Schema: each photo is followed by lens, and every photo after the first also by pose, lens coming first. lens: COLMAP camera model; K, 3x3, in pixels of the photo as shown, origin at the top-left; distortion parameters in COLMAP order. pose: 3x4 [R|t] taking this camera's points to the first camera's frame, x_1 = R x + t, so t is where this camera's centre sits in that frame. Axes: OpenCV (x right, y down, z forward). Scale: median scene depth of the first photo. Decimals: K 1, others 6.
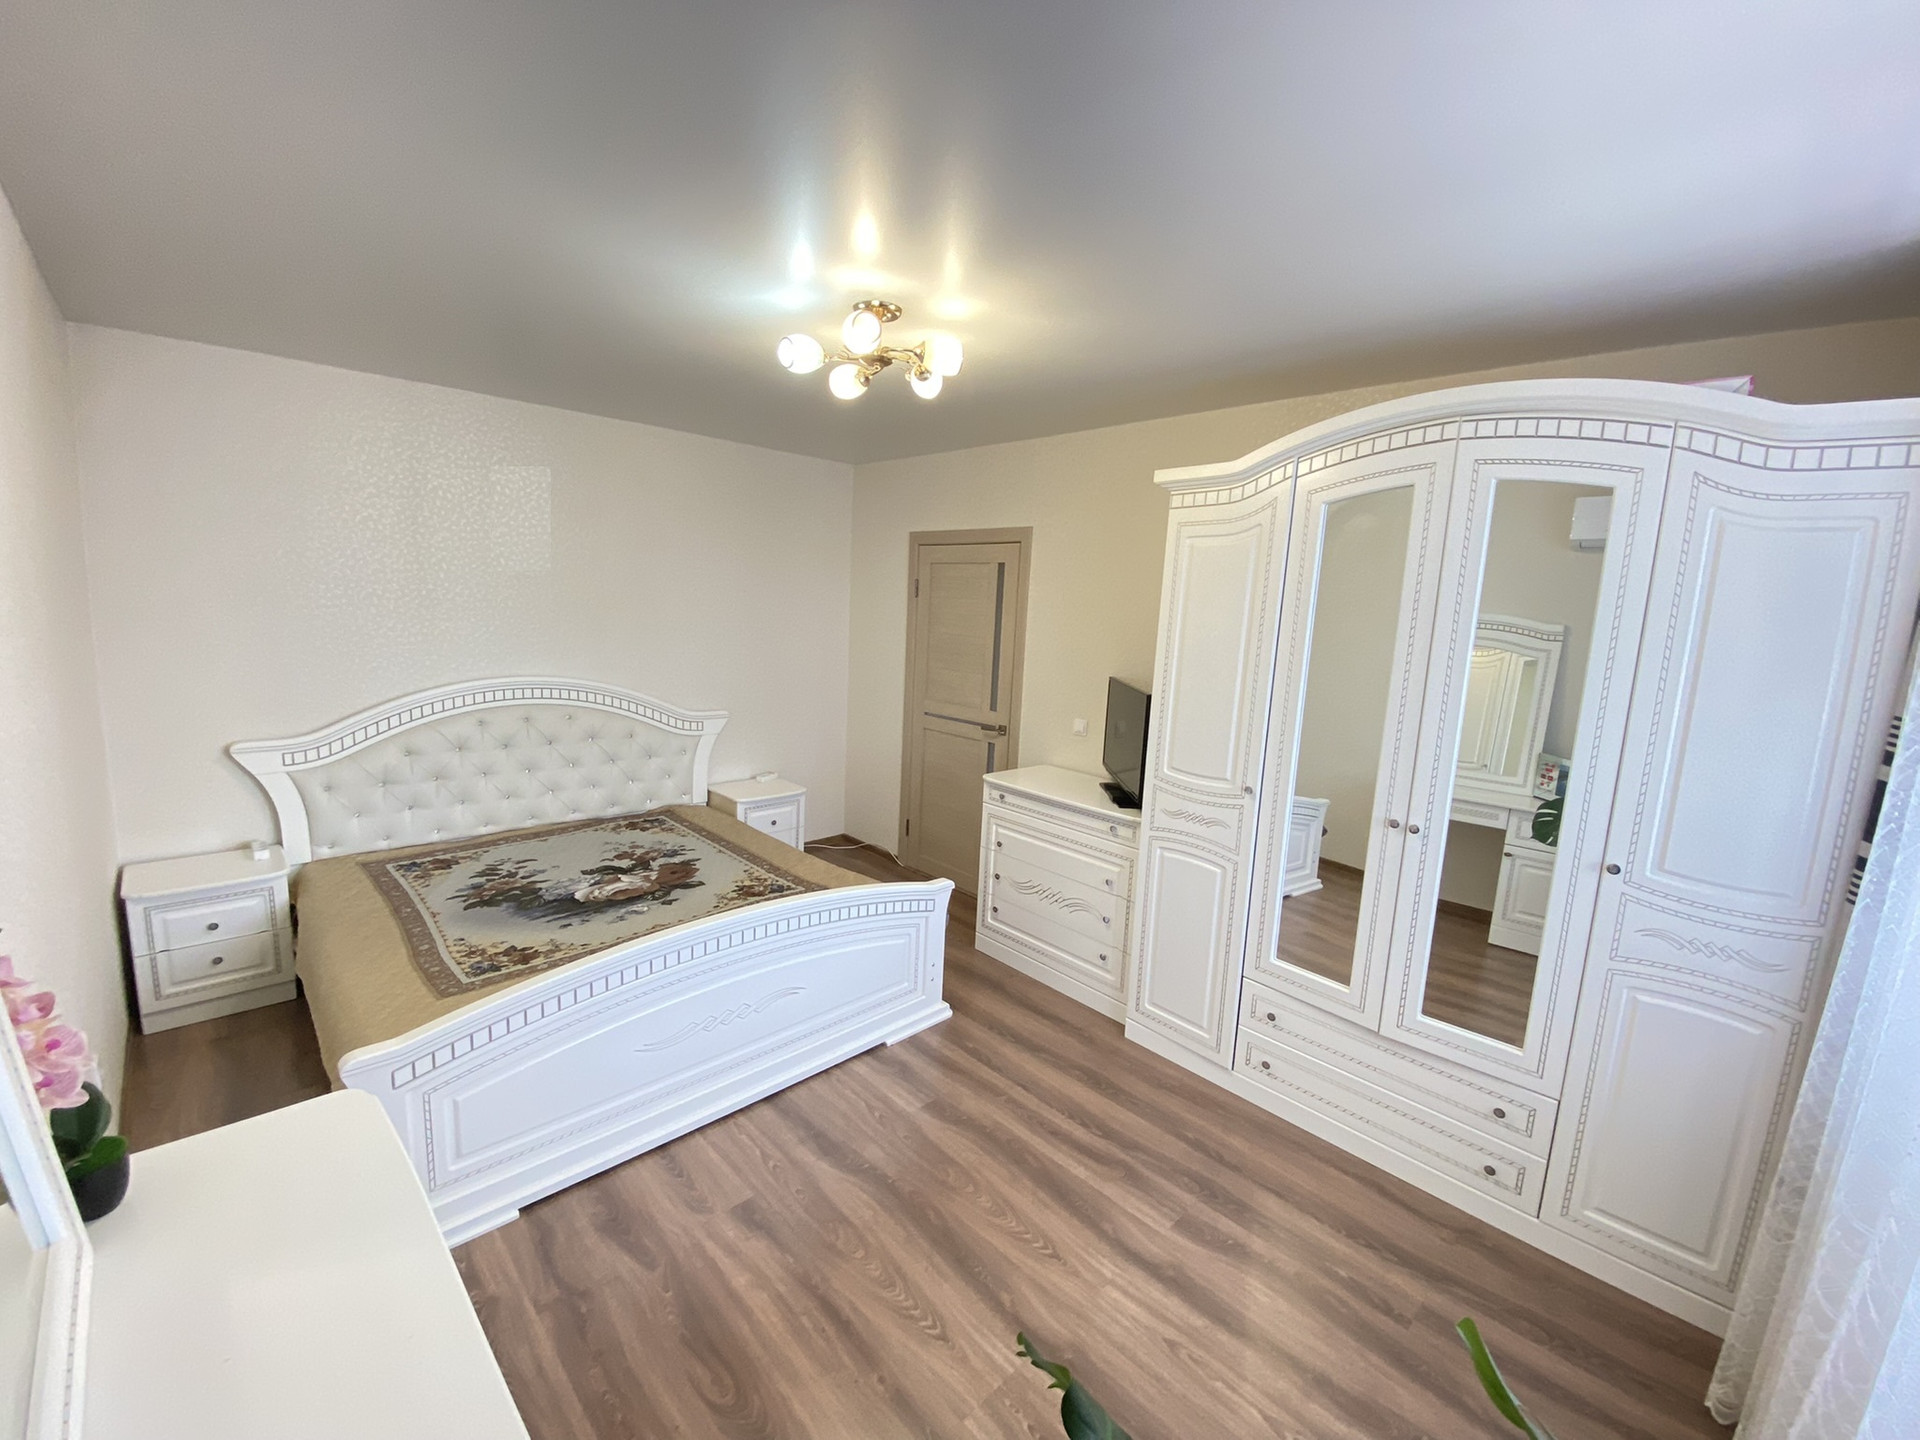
lens RADIAL K [[779.3, 0, 960.0], [0, 779.3, 720.0], [0, 0, 1]] dist [0.024517, -0.022371]
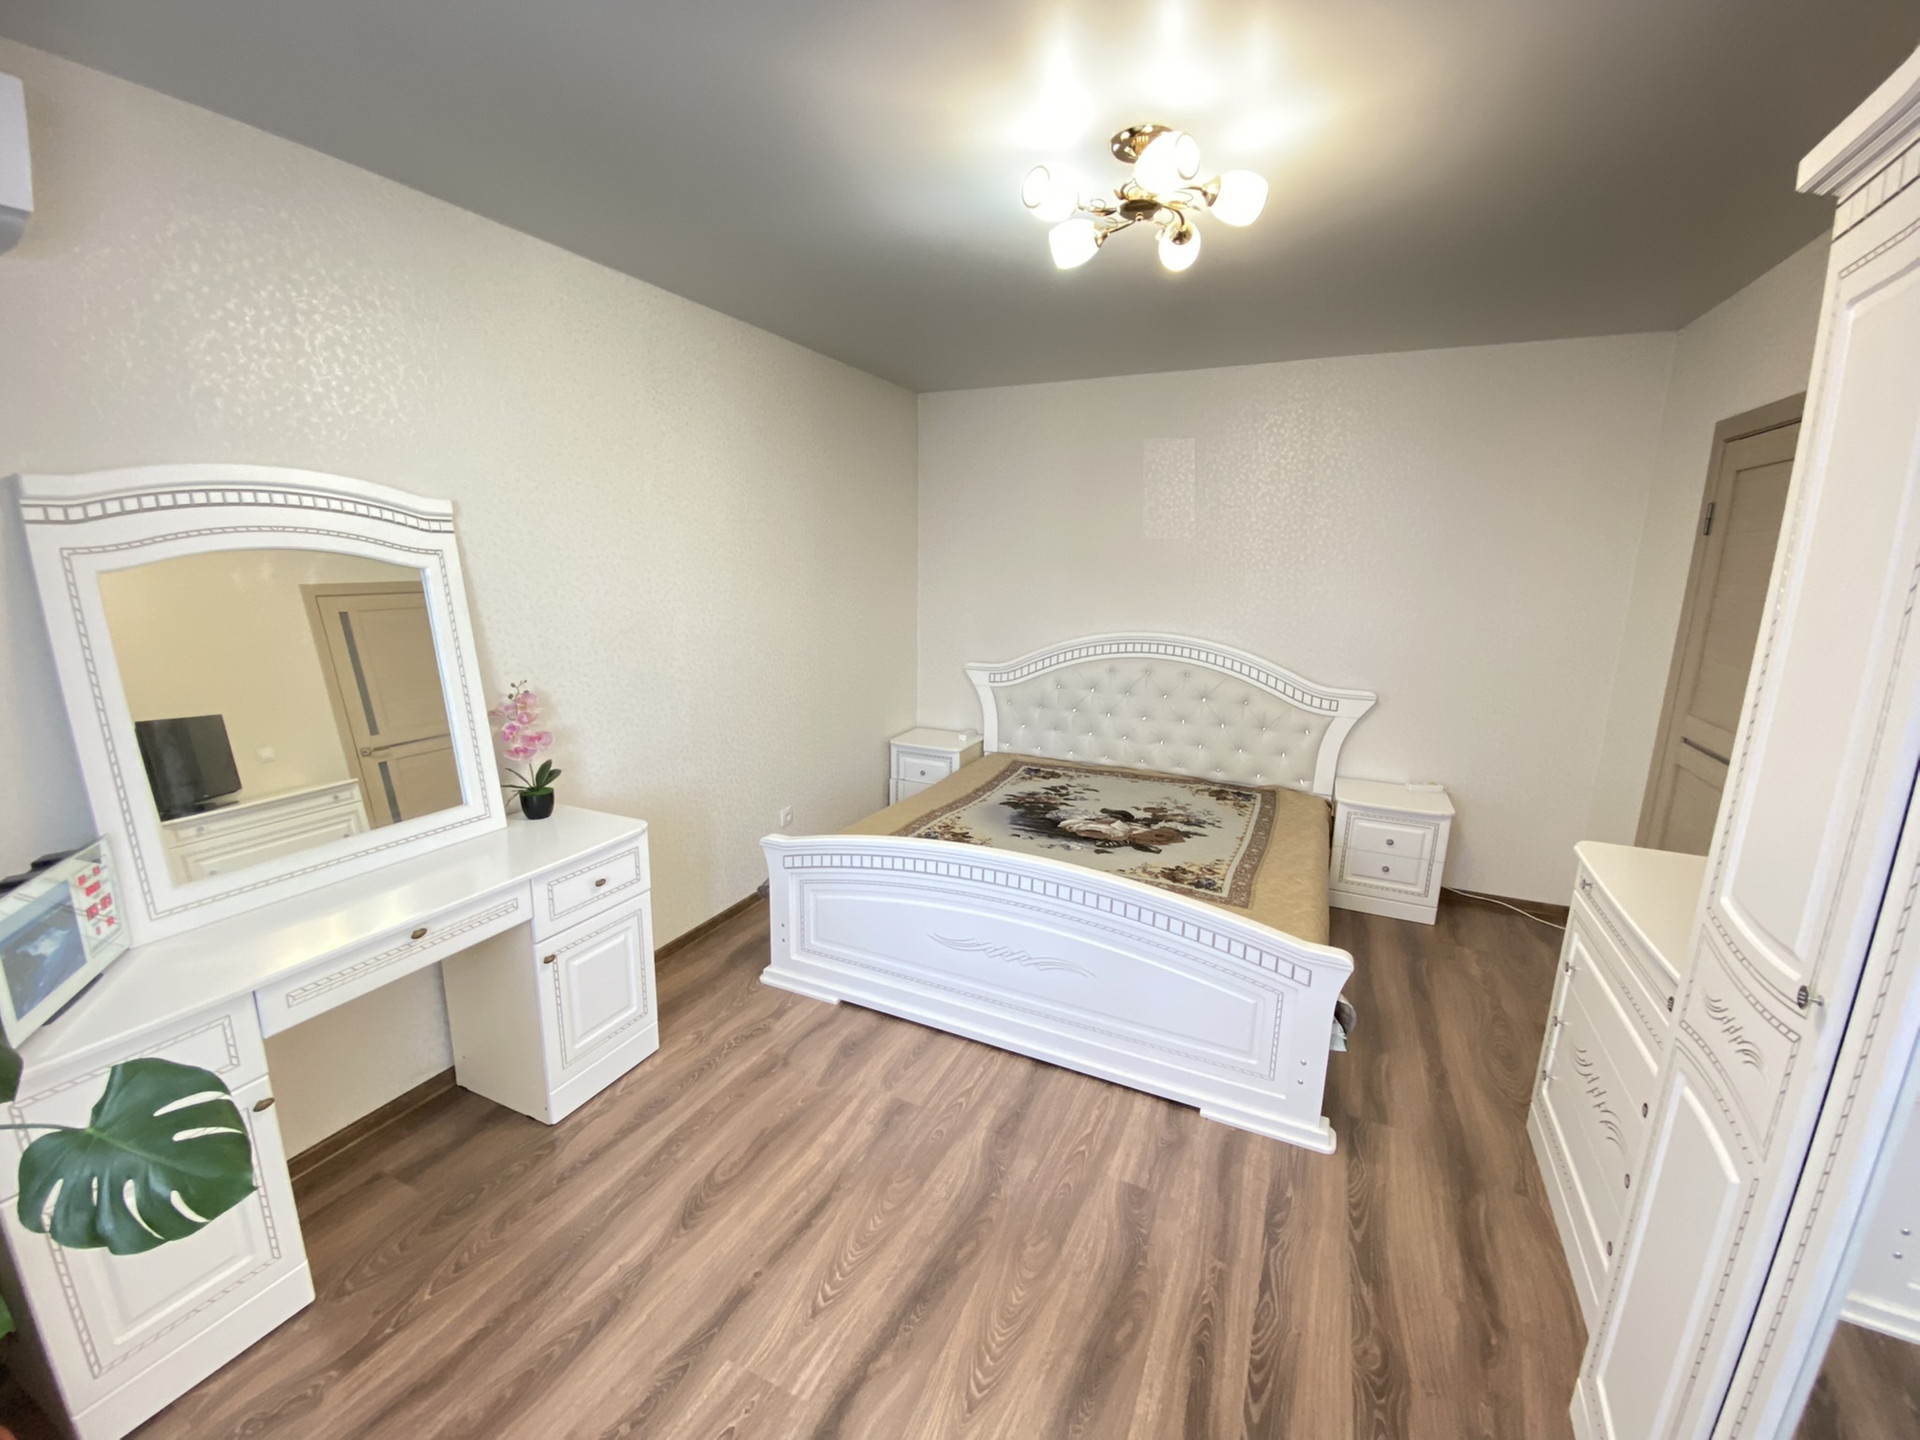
lens RADIAL K [[788.7, 0, 952.4], [0, 788.7, 720.6], [0, 0, 1]] dist [0.057780, -0.041640]
pose [[0.352542, 0.153430, -0.923132, 0.451863], [-0.142405, 0.983775, 0.109124, -0.016809], [0.924897, 0.092988, 0.368671, 0.409048]]
